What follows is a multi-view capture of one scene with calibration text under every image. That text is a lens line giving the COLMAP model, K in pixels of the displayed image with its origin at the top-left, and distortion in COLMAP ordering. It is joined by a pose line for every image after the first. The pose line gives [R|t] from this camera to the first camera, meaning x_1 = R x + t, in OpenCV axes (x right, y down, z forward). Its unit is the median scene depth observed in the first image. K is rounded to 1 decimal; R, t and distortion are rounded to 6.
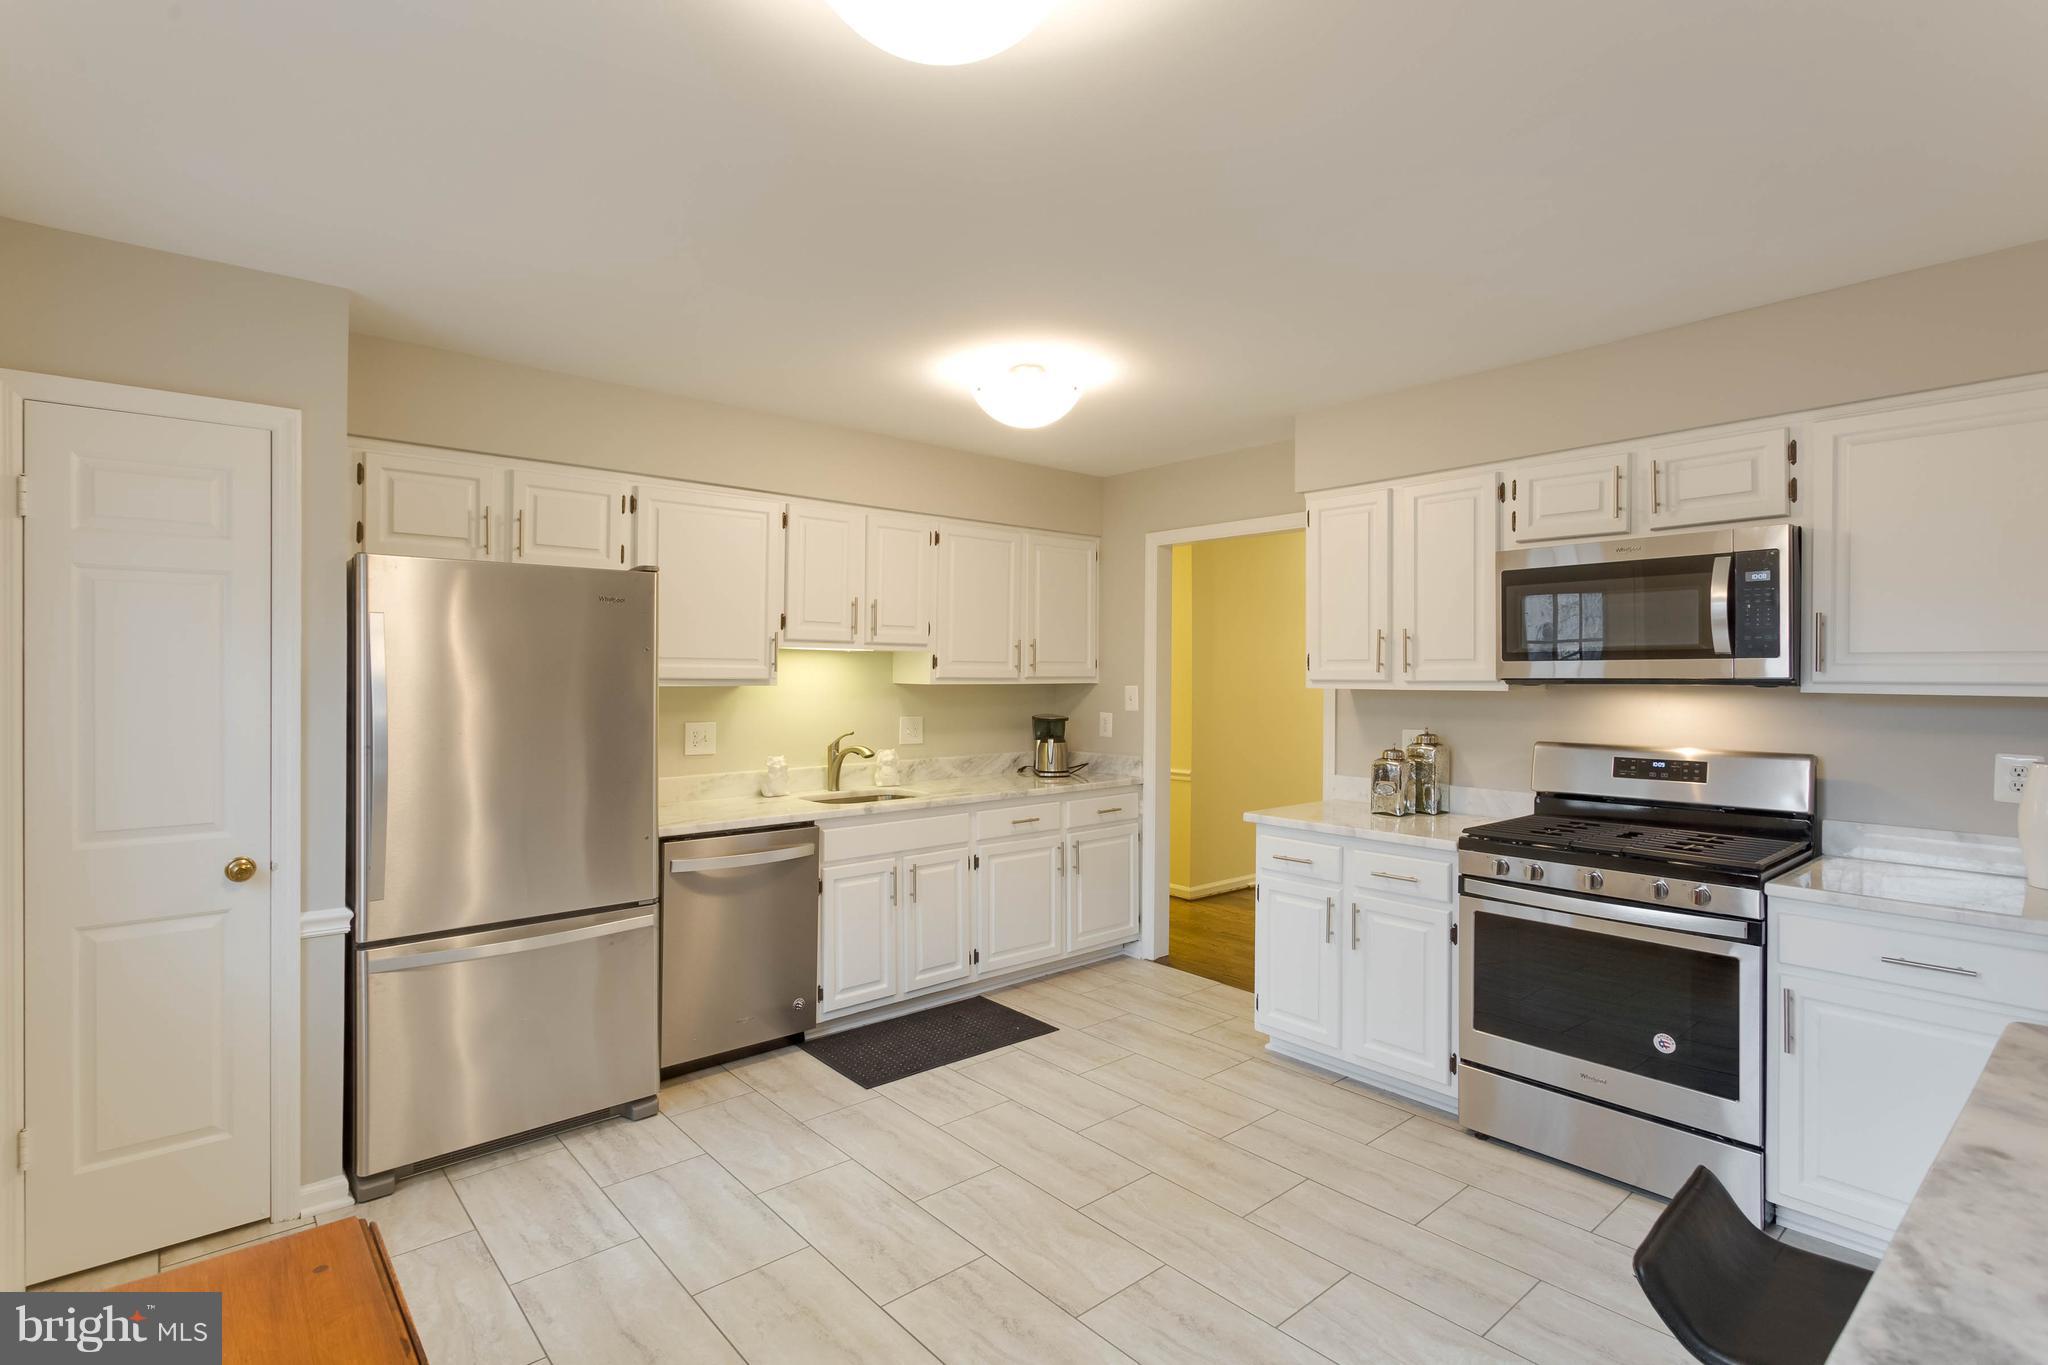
lens RADIAL K [[987.8, 0, 1027.7], [0, 987.8, 668.2], [0, 0, 1]] dist [0.003988, 0.001076]
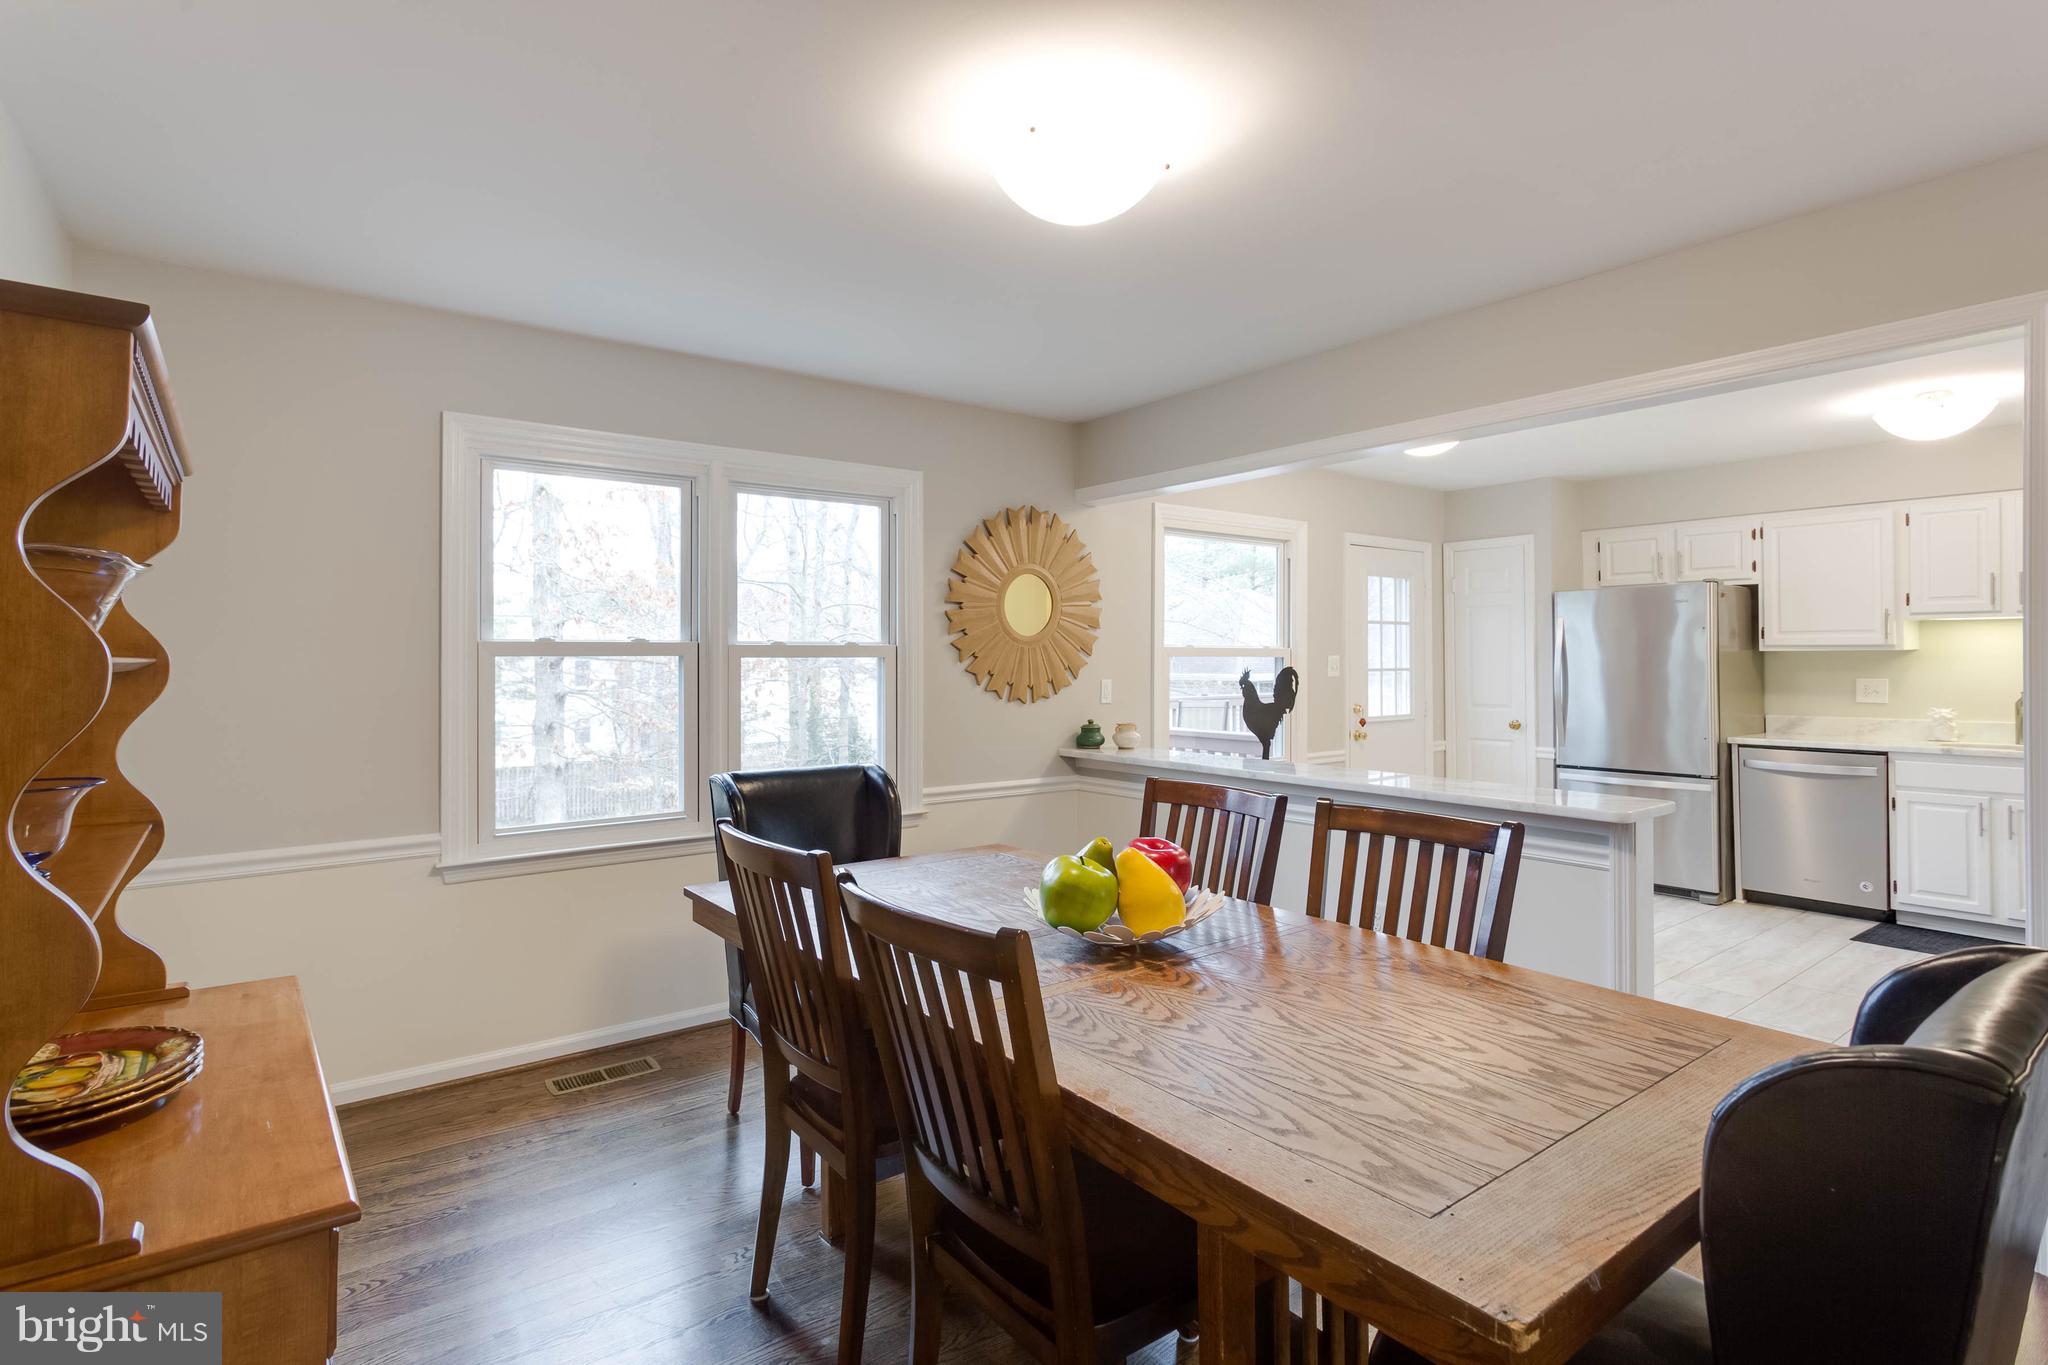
lens RADIAL K [[987.8, 0, 1027.7], [0, 987.8, 668.2], [0, 0, 1]] dist [0.003988, 0.001076]
pose [[-0.015095, 0.012185, -0.999812, 1.192186], [0.019158, 0.999746, 0.011895, 0.005011], [0.999703, -0.018975, -0.015324, -0.128552]]
